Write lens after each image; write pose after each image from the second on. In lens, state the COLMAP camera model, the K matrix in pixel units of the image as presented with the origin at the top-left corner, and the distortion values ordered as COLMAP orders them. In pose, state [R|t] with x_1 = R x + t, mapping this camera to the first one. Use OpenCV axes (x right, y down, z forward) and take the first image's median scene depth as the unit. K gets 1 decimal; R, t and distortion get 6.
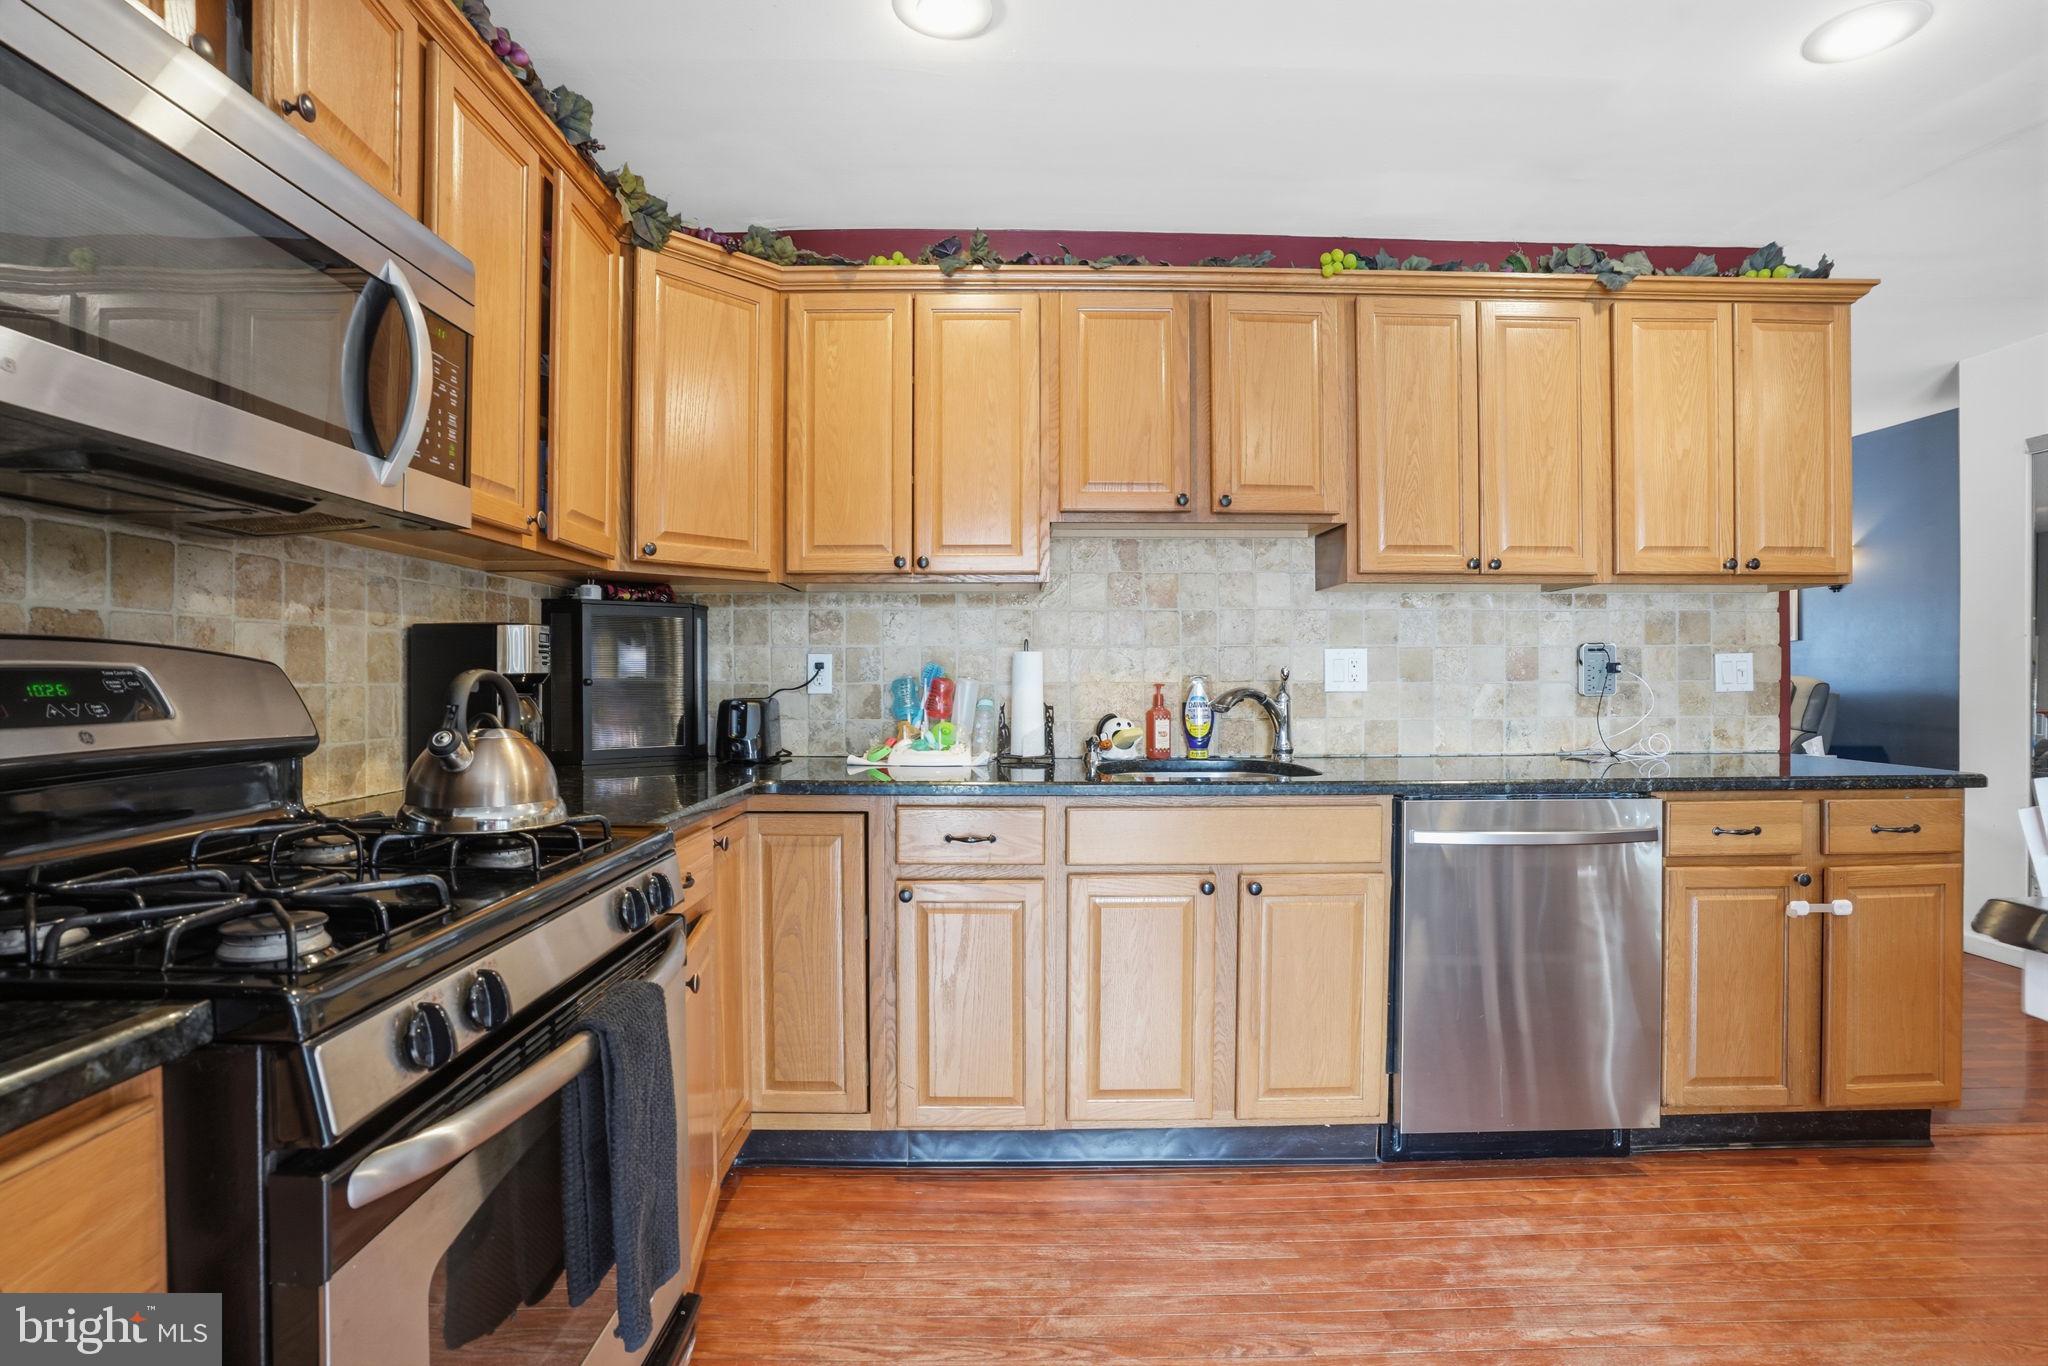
lens RADIAL K [[1006.7, 0, 1023.0], [0, 1006.7, 679.3], [0, 0, 1]] dist [-0.067999, 0.029056]
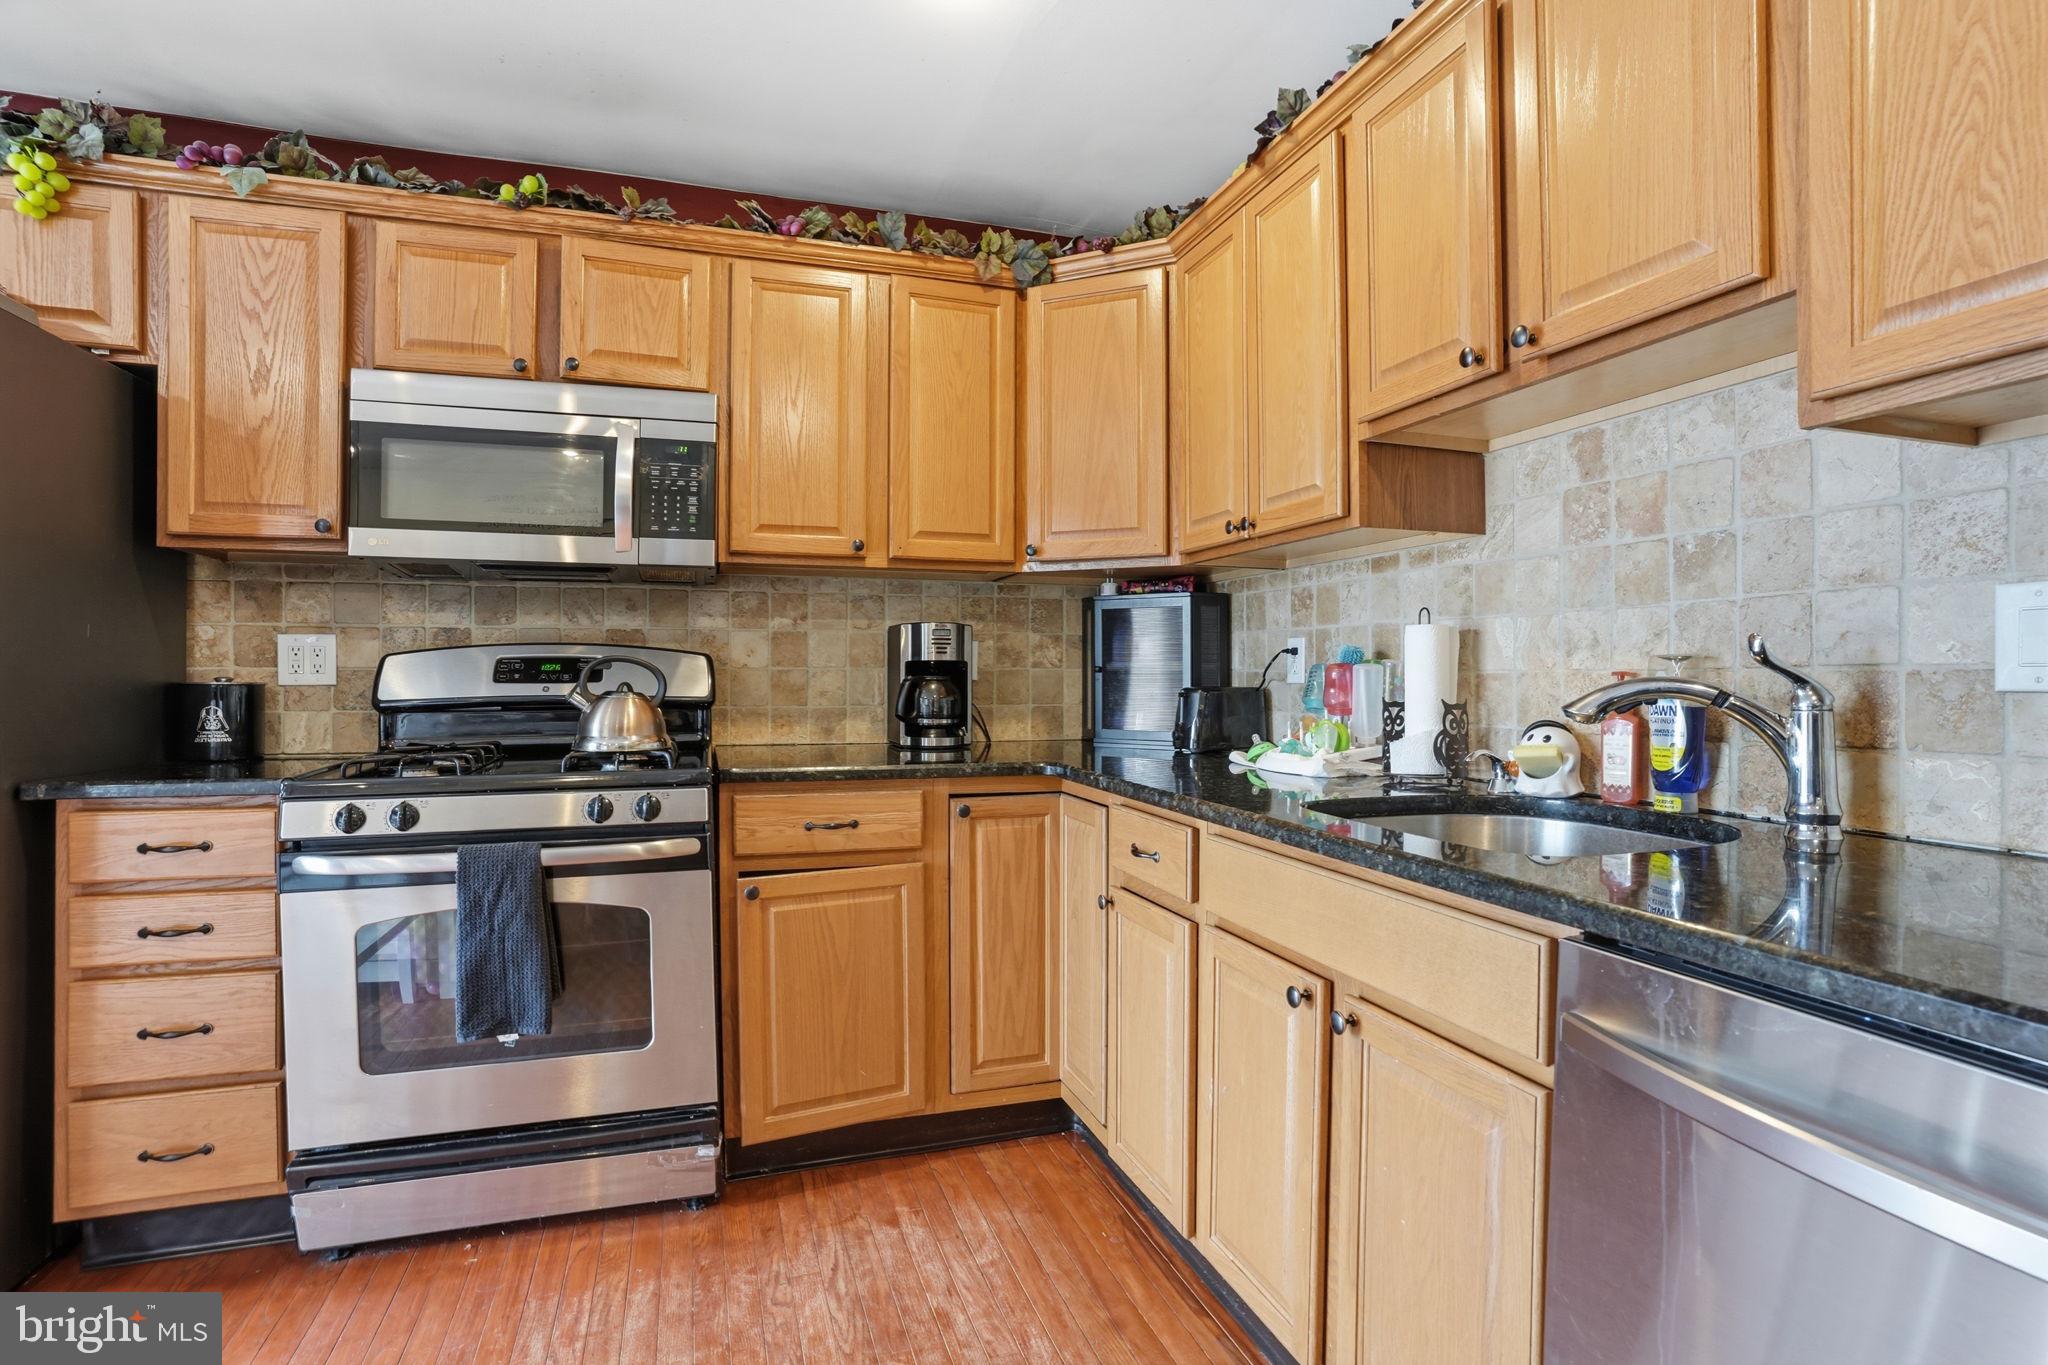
lens RADIAL K [[1006.7, 0, 1032.1], [0, 1006.7, 679.6], [0, 0, 1]] dist [-0.067999, 0.029056]
pose [[0.303585, 0.006665, -0.952781, 0.627318], [-0.006003, 0.999969, 0.005083, 0.008996], [0.952785, 0.004177, 0.303615, 0.572518]]
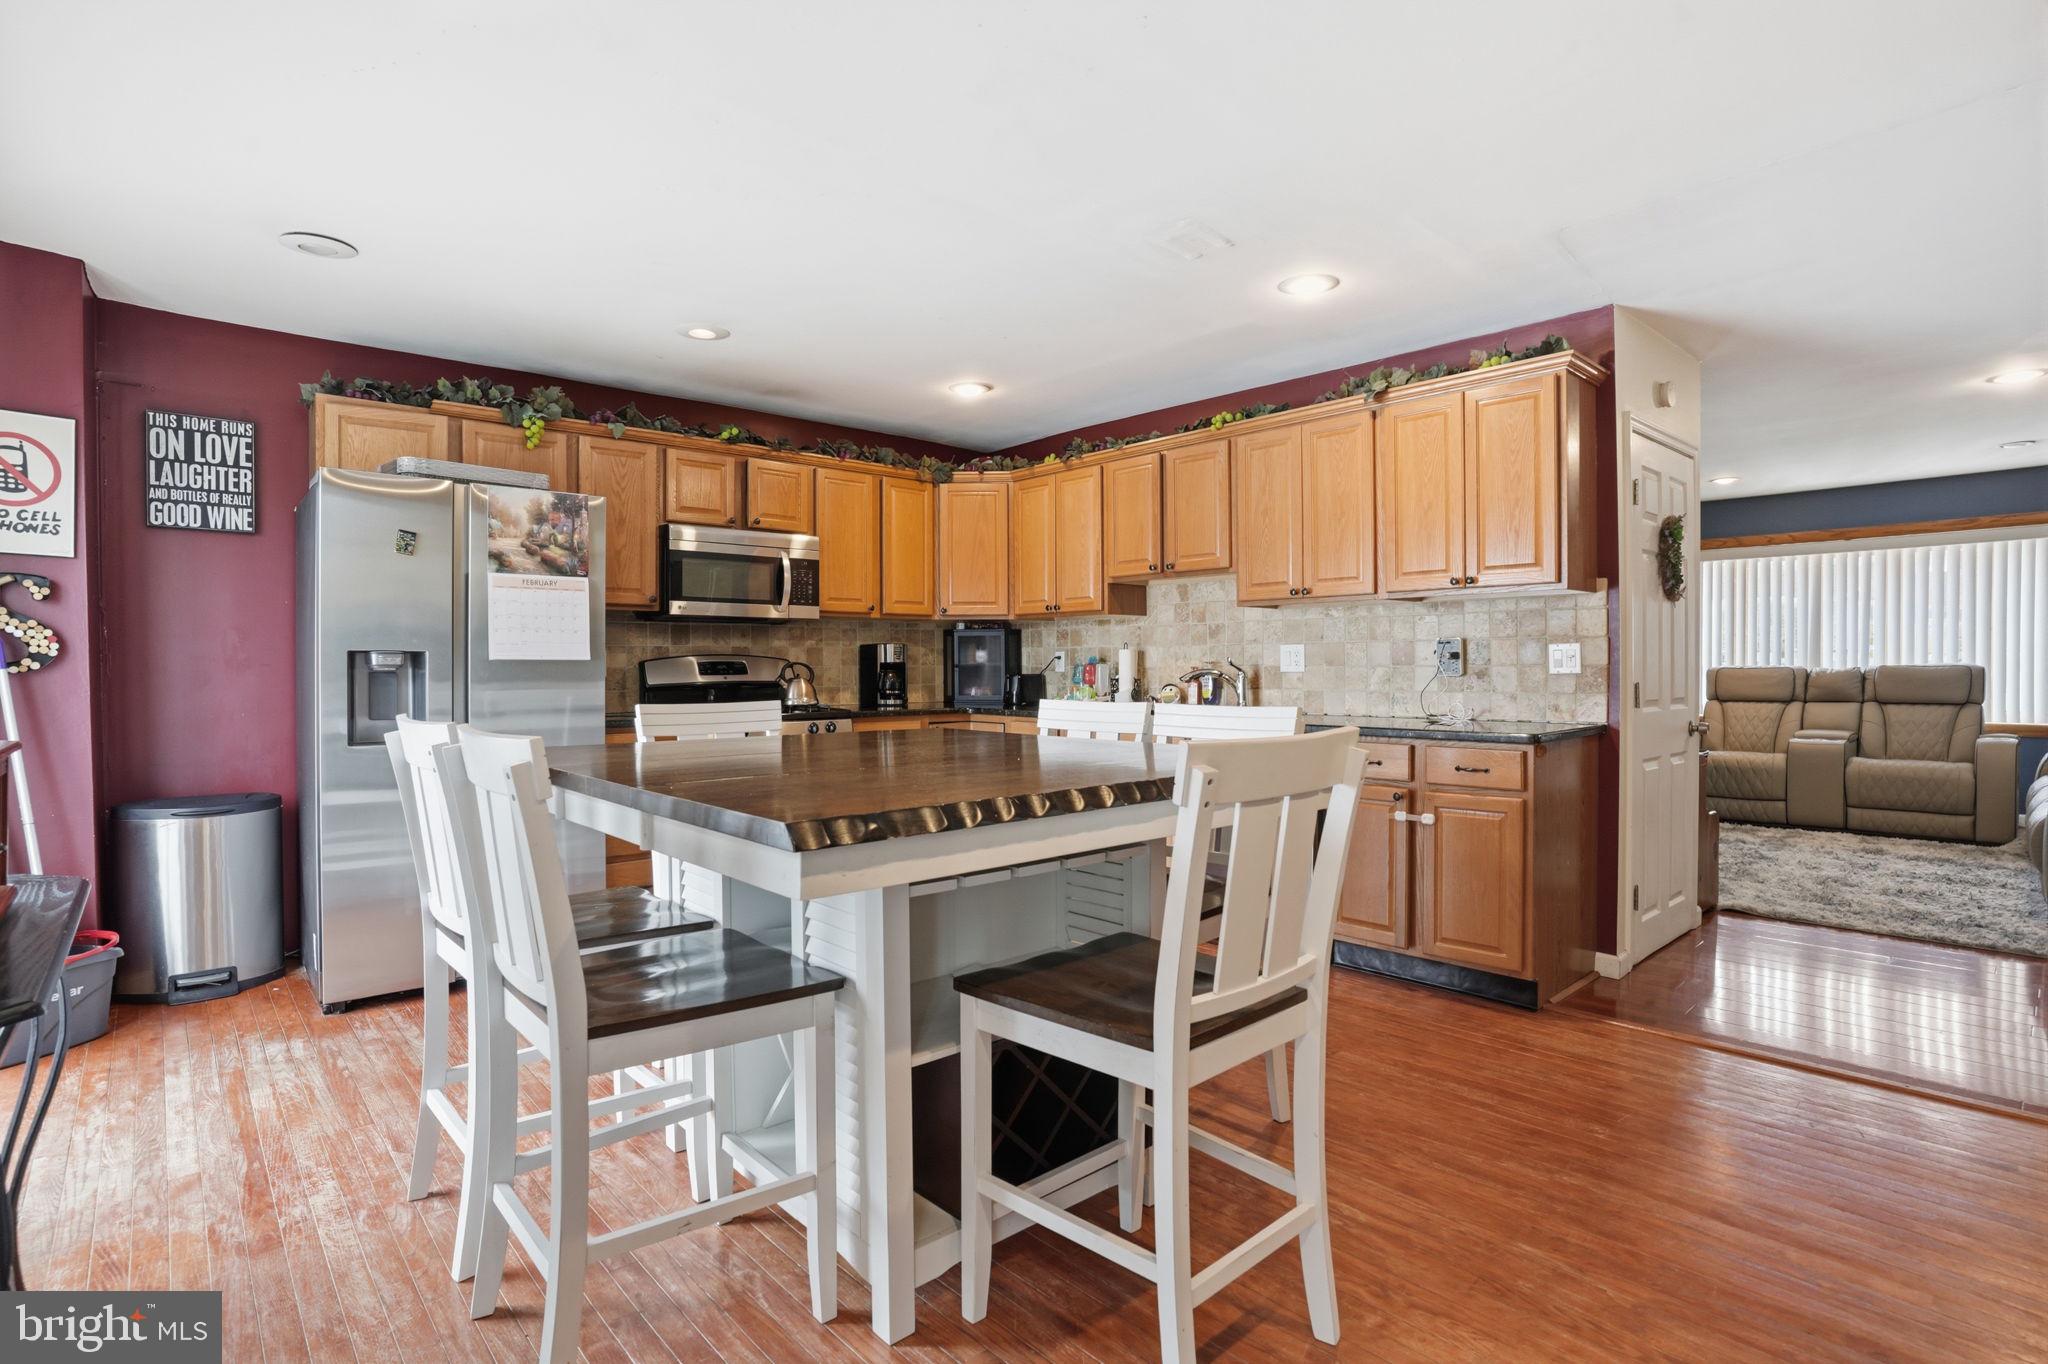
lens RADIAL K [[1006.7, 0, 1025.5], [0, 1006.7, 688.2], [0, 0, 1]] dist [-0.067999, 0.029056]
pose [[0.656981, 0.016378, -0.753730, 1.387784], [0.000148, 0.999761, 0.021853, 0.003620], [0.753907, -0.014469, 0.656821, -0.392062]]
